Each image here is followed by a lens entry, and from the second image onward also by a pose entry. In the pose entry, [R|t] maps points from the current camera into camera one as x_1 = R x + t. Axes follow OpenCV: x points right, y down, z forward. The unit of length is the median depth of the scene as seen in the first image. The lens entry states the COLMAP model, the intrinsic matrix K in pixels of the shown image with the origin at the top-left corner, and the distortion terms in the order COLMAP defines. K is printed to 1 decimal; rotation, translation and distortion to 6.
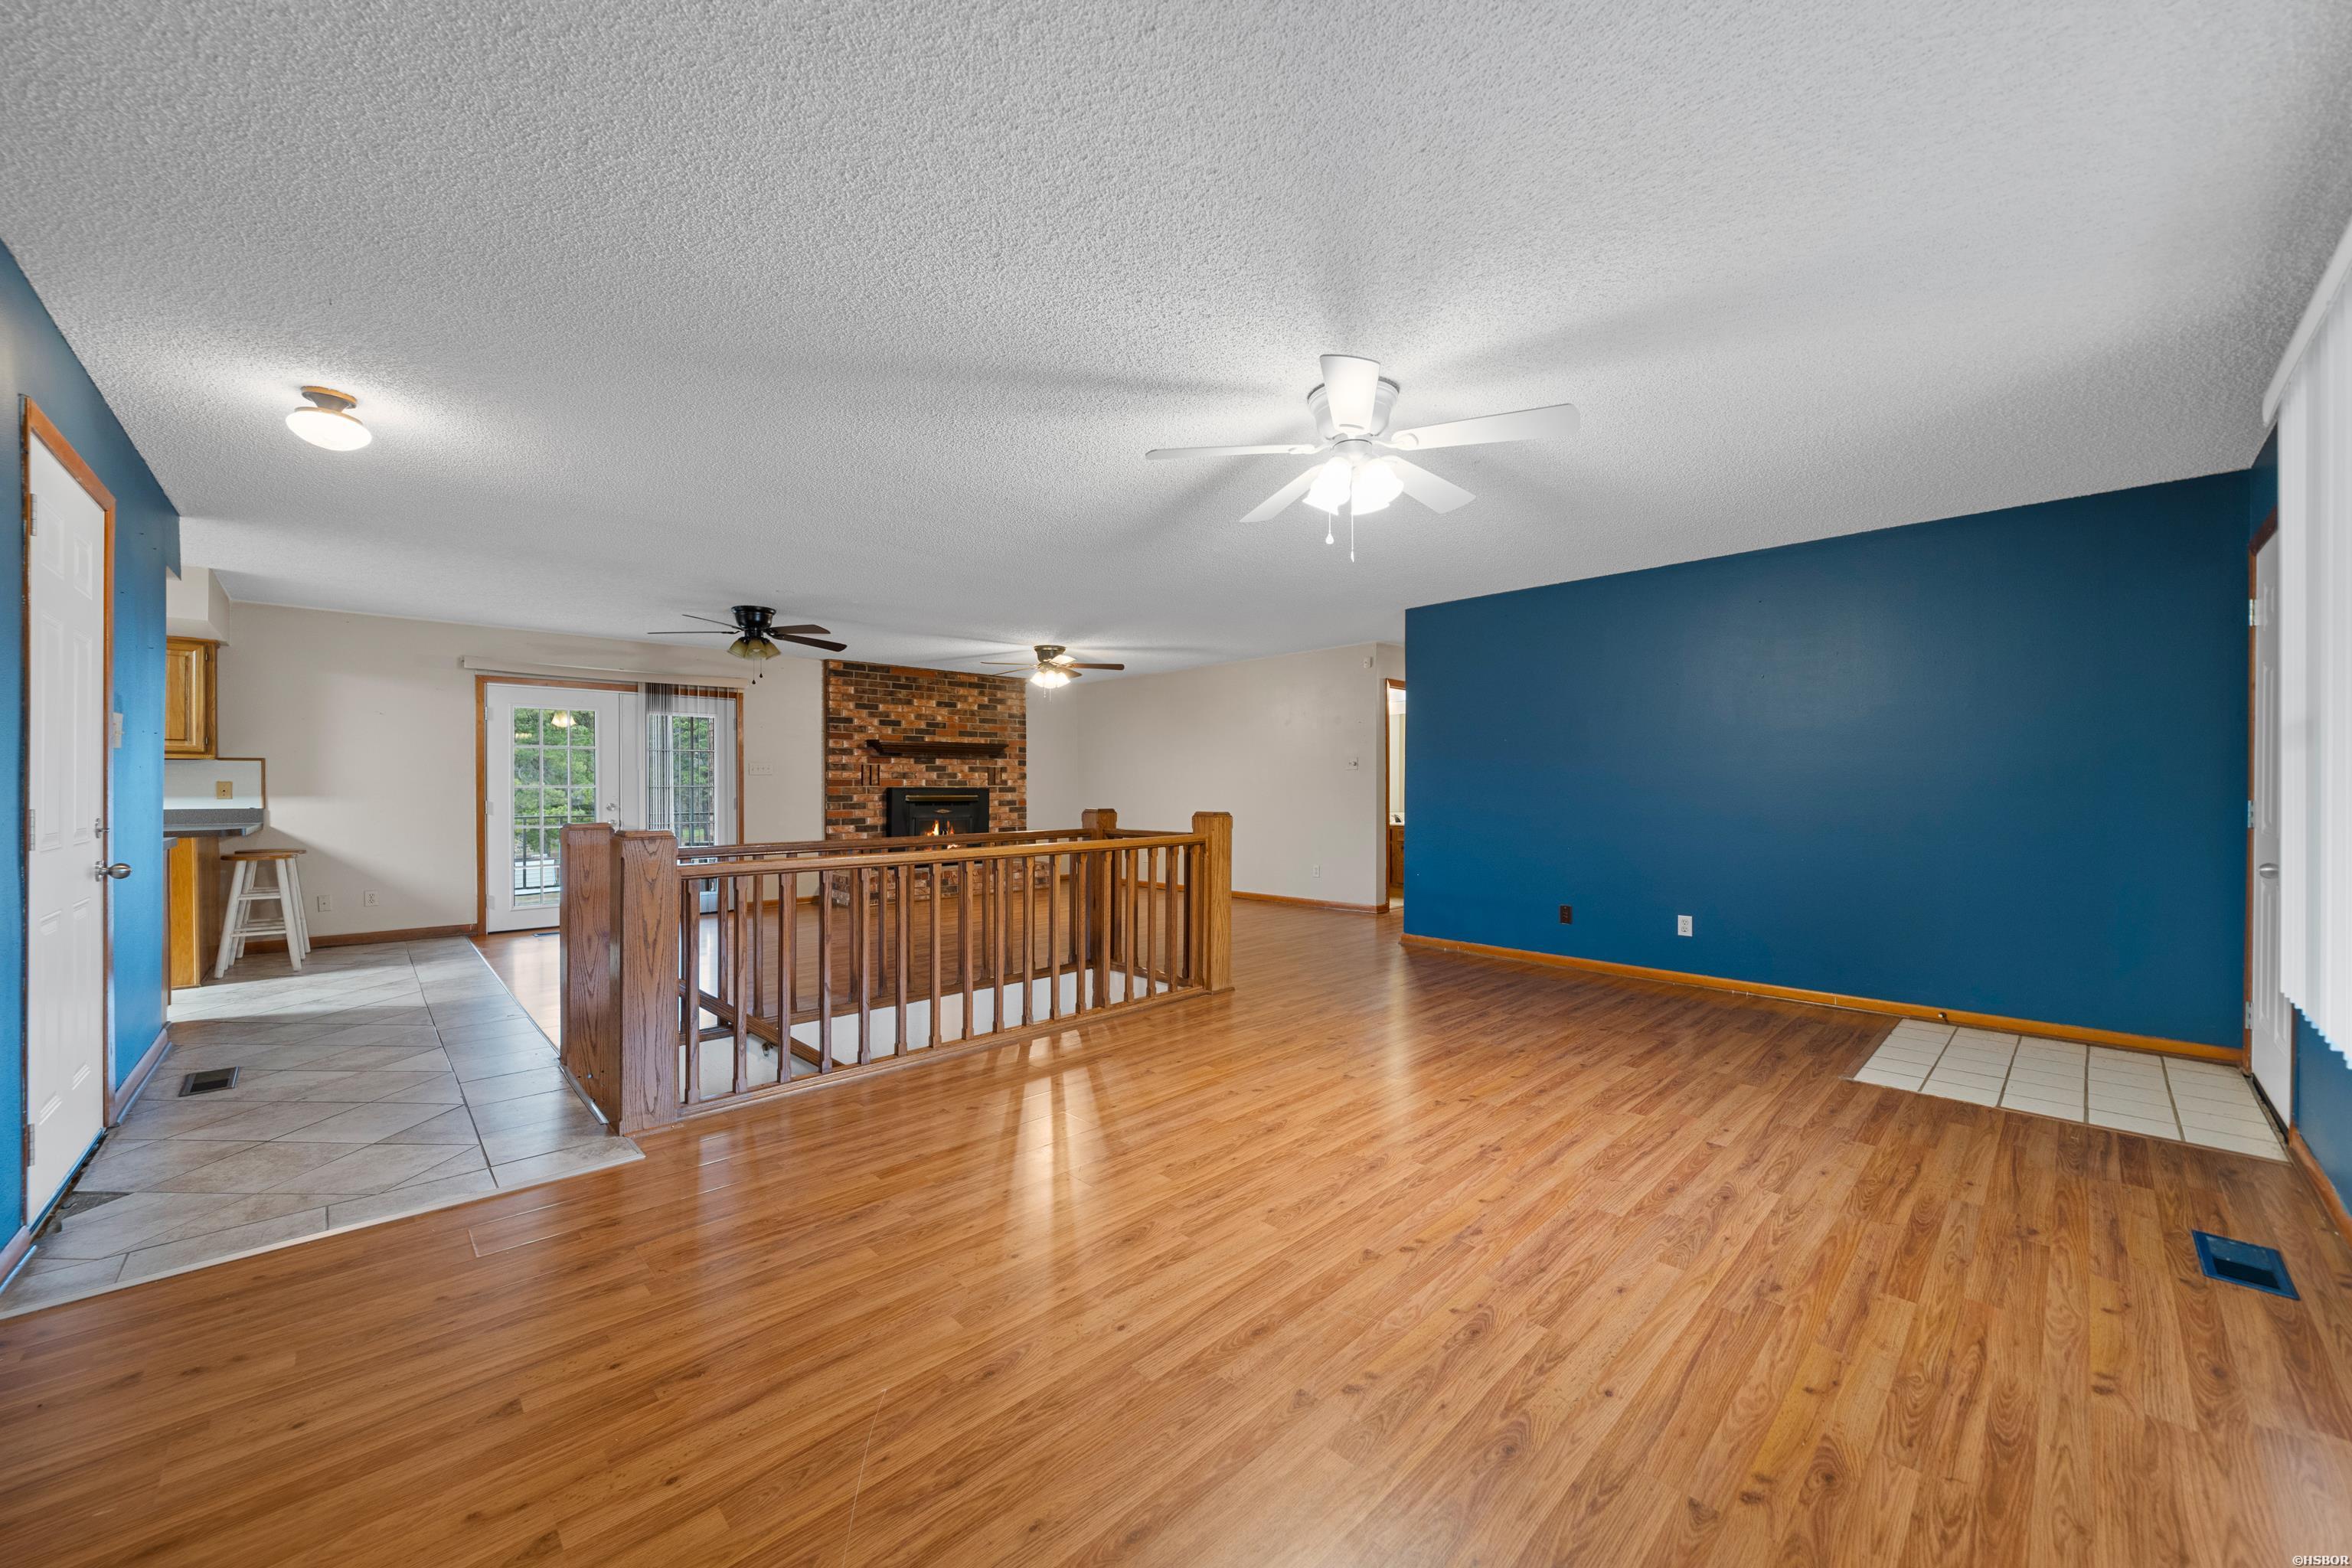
lens RADIAL K [[822.0, 0, 1176.0], [0, 822.0, 784.0], [0, 0, 1]] dist [-0.006443, -0.000027]
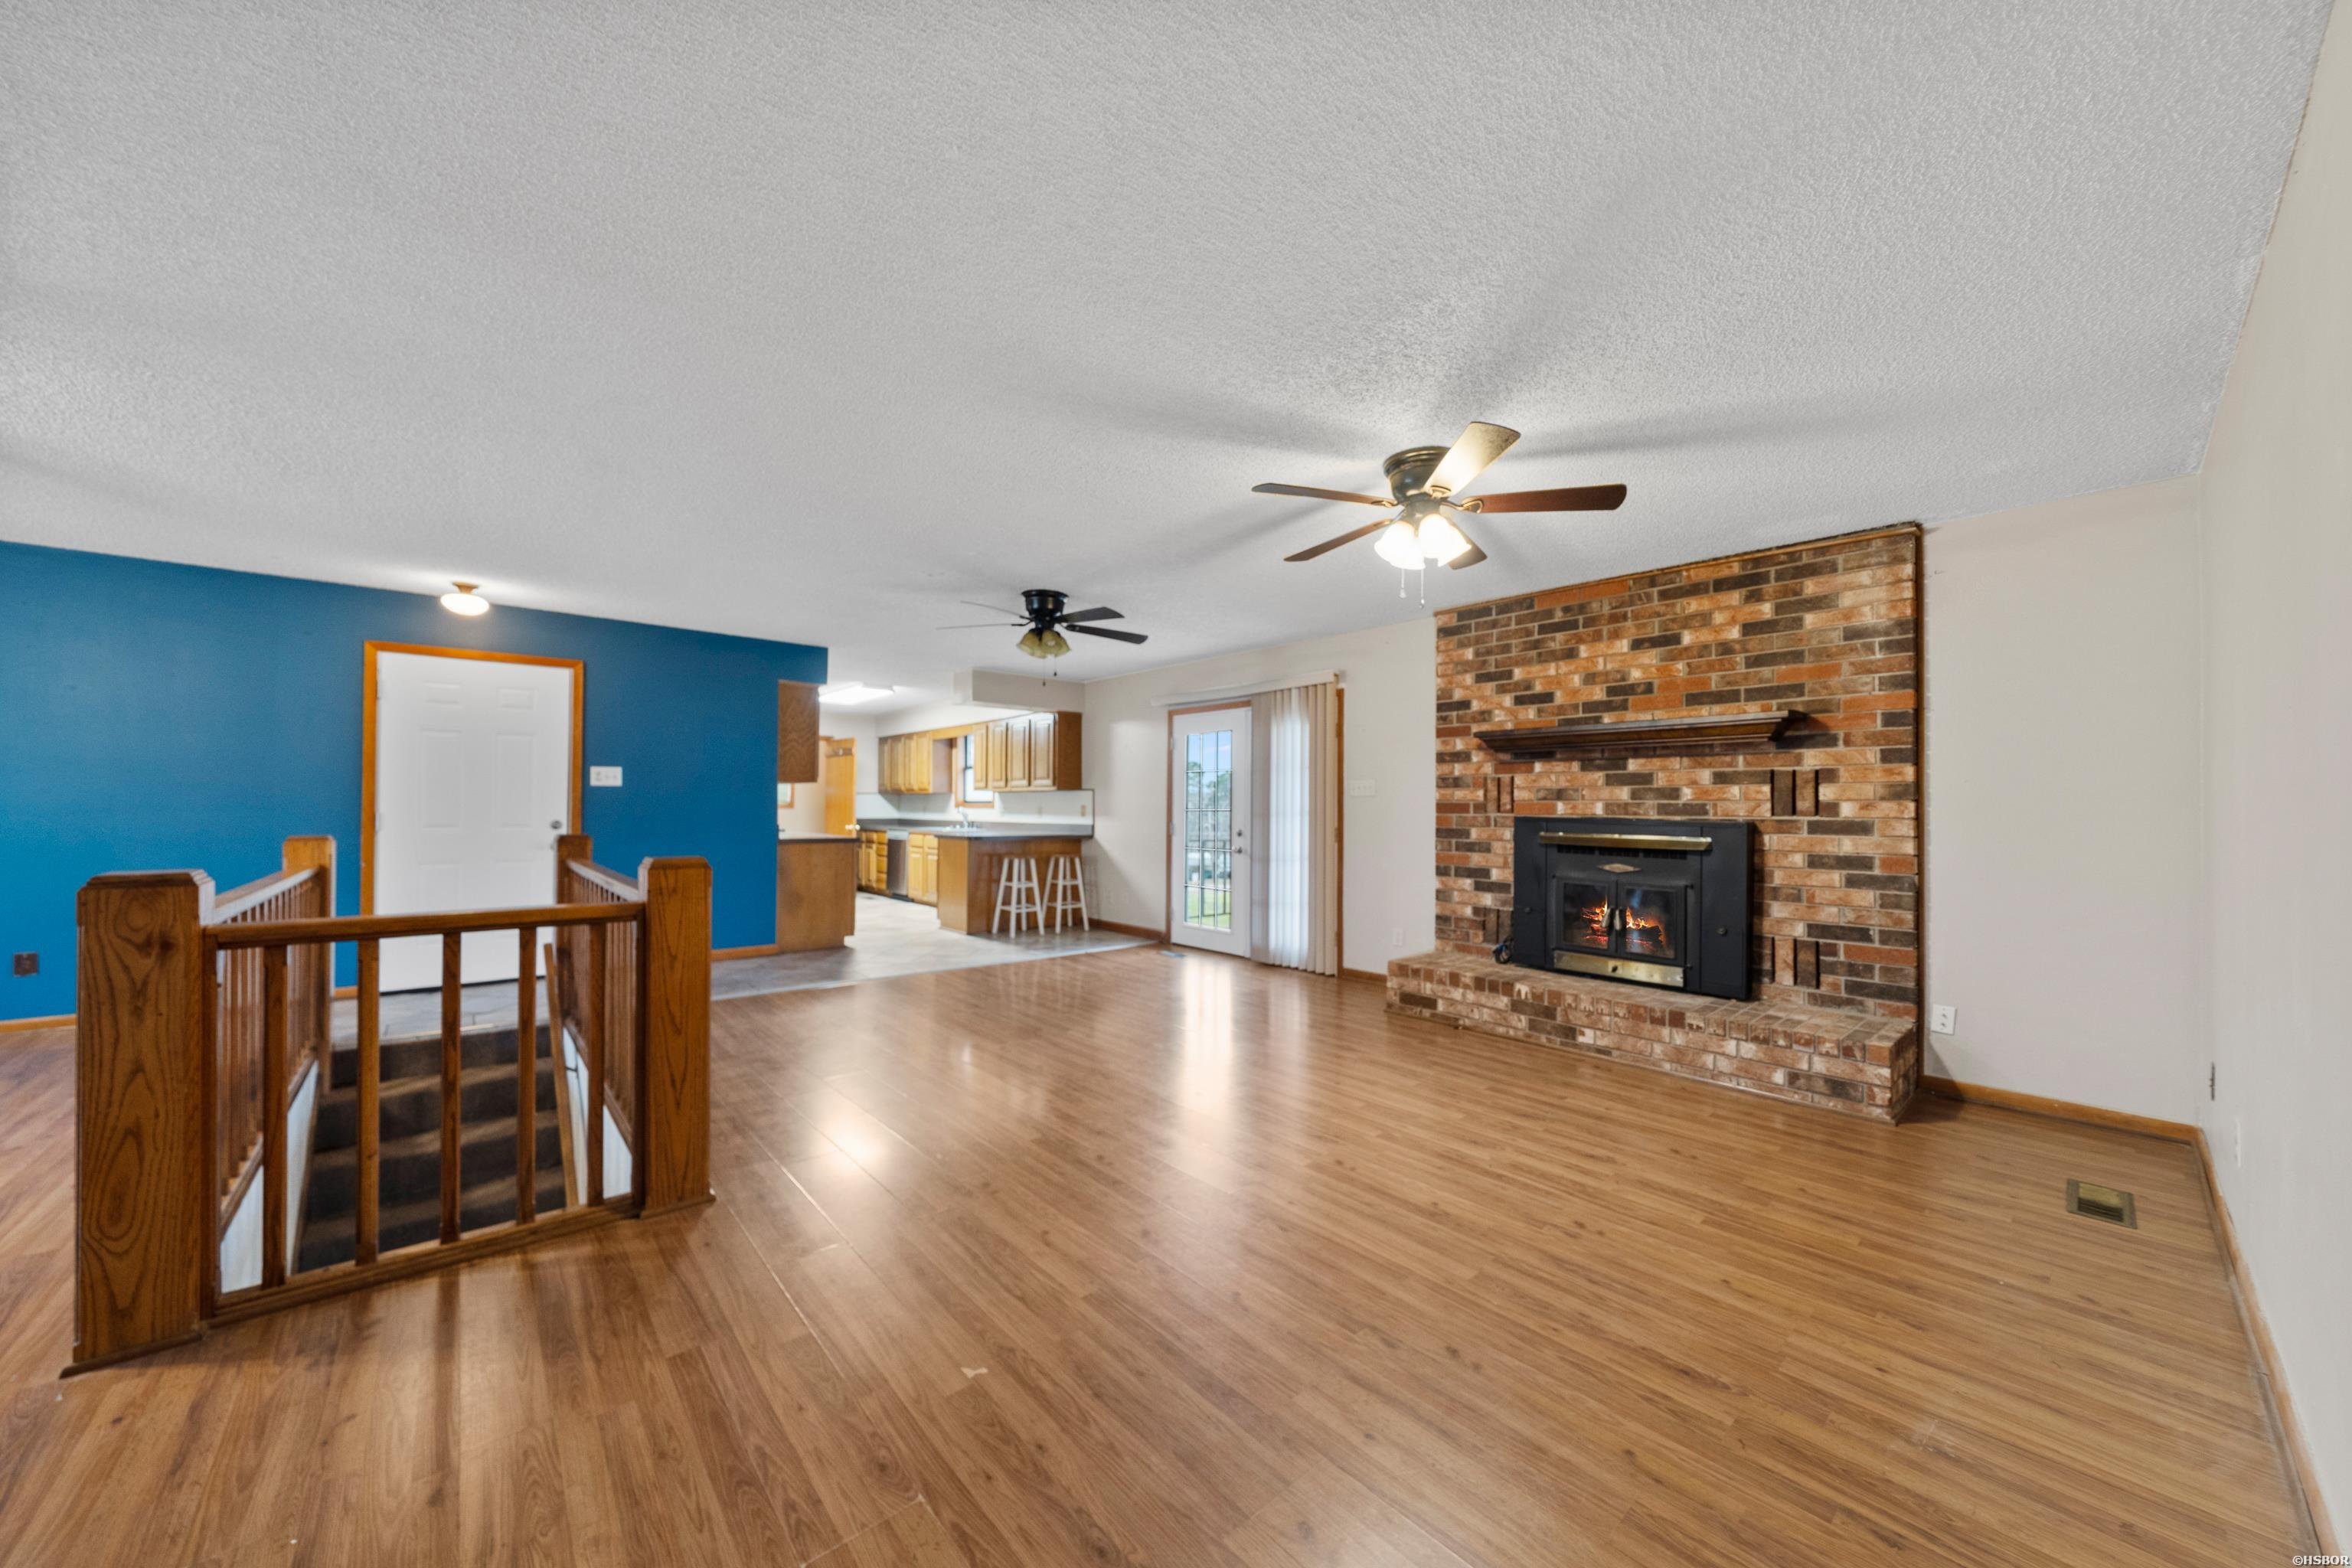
lens RADIAL K [[816.5, 0, 1189.9], [0, 816.5, 803.6], [0, 0, 1]] dist [-0.002898, 0.000129]
pose [[-0.004467, -0.004231, -0.999981, 0.198065], [-0.006352, 0.999971, -0.004202, -0.000870], [0.999970, 0.006333, -0.004494, 0.779347]]
